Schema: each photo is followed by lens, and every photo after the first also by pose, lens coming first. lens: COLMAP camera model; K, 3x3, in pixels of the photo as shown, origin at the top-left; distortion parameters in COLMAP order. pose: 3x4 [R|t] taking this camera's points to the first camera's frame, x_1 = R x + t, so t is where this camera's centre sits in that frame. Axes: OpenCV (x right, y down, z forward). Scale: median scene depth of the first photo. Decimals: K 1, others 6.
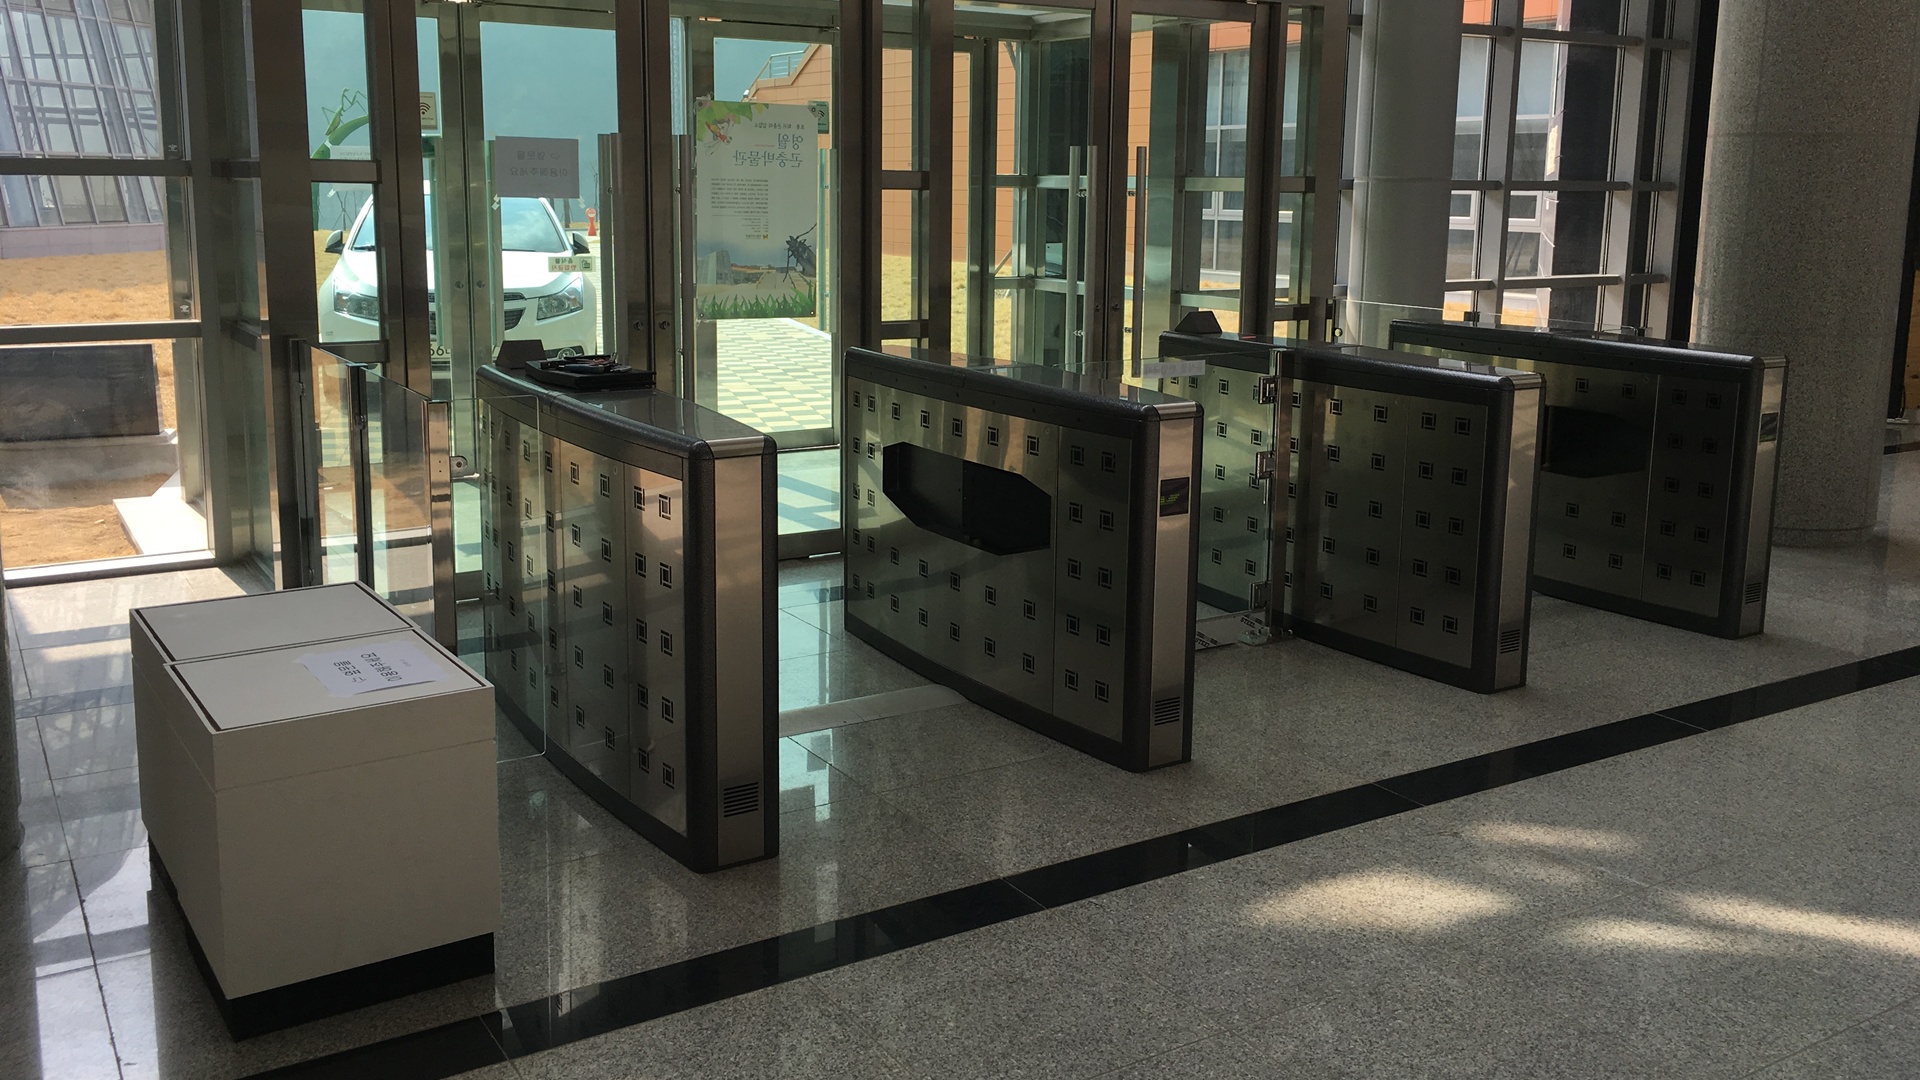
lens RADIAL K [[1719.7, 0, 960.1], [0, 1719.7, 446.3], [0, 0, 1]] dist [0.006776, 0.000819]
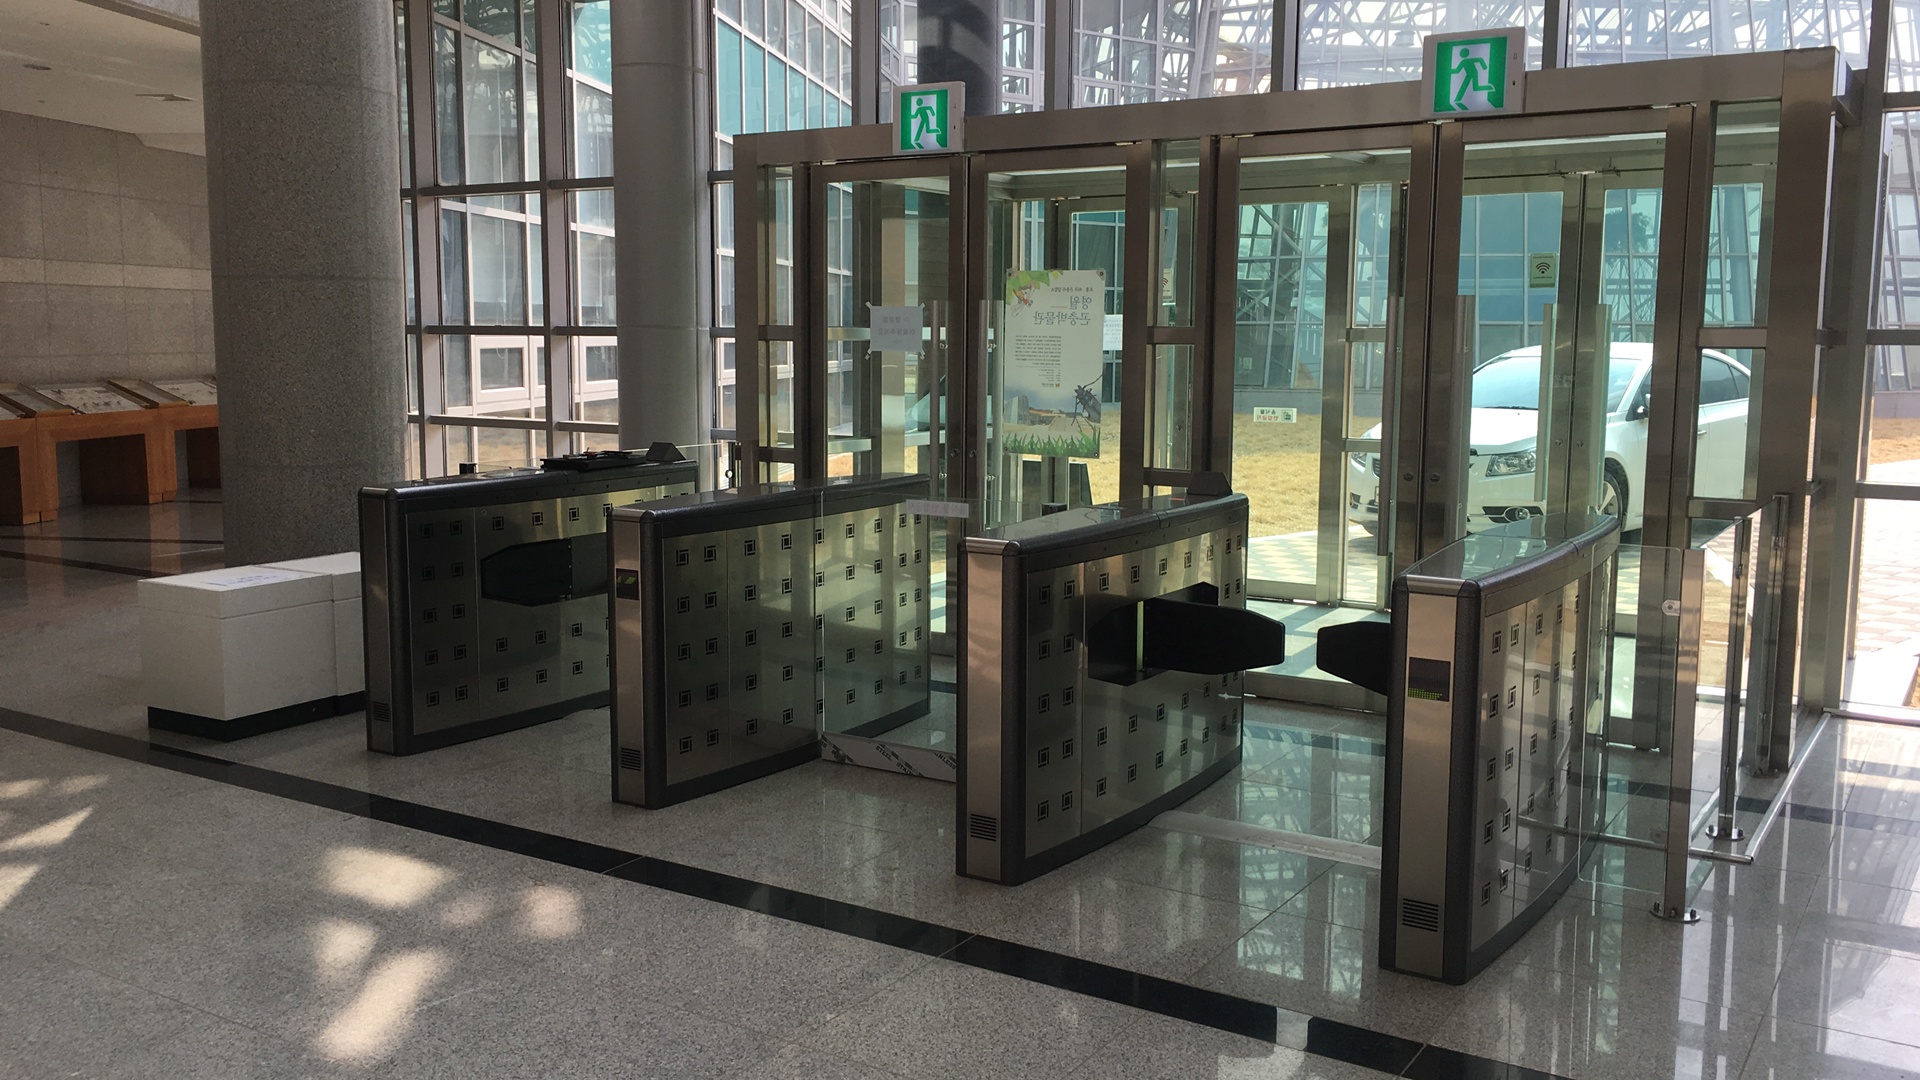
lens RADIAL K [[1757.0, 0, 999.0], [0, 1757.0, 523.6], [0, 0, 1]] dist [0.071085, -0.130203]
pose [[0.380303, 0.086899, -0.920770, 1.088171], [-0.140605, 0.989436, 0.035306, -0.074607], [0.914112, 0.116038, 0.388504, 0.582323]]
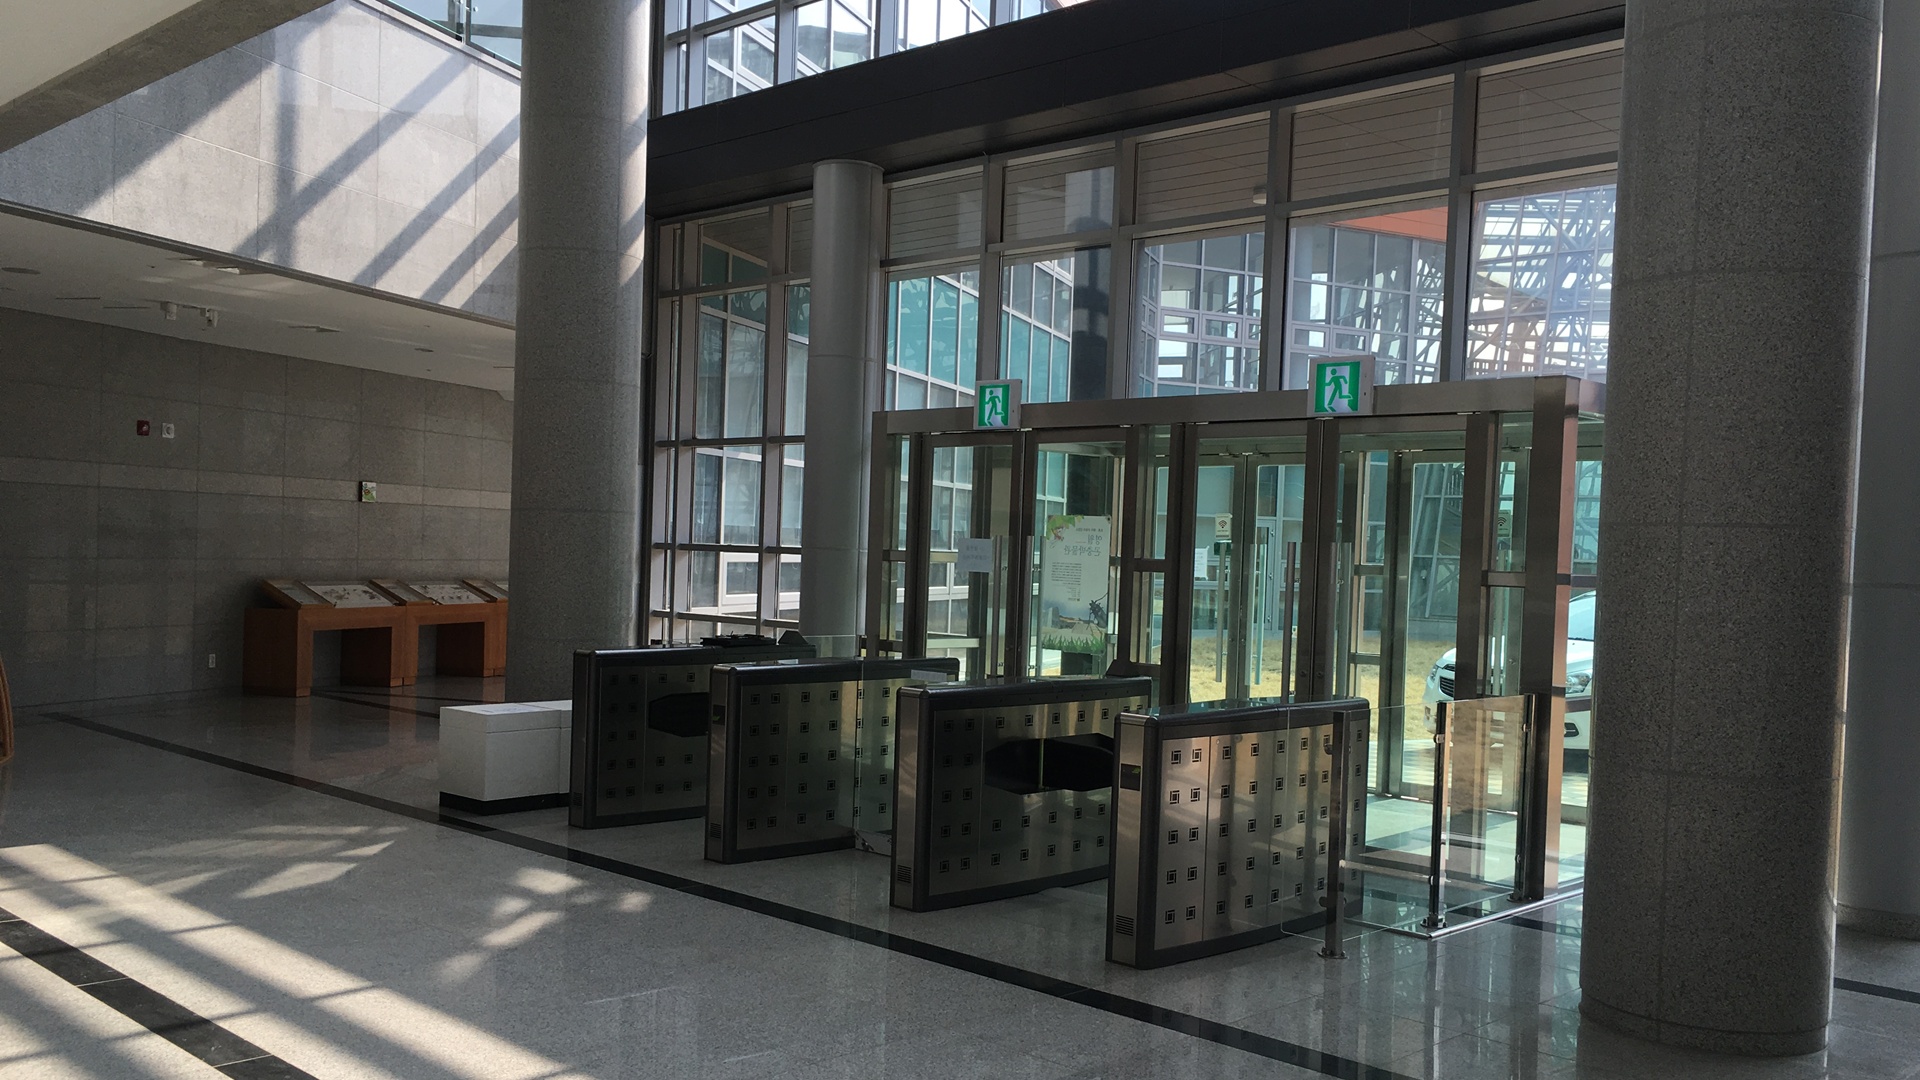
lens RADIAL K [[1800.9, 0, 960.0], [0, 1800.9, 540.0], [0, 0, 1]] dist [0.009501, -0.008389]
pose [[0.175871, -0.014318, -0.984309, 1.660526], [-0.179525, 0.982660, -0.046370, -0.090372], [0.967905, 0.184863, 0.170251, 0.686007]]
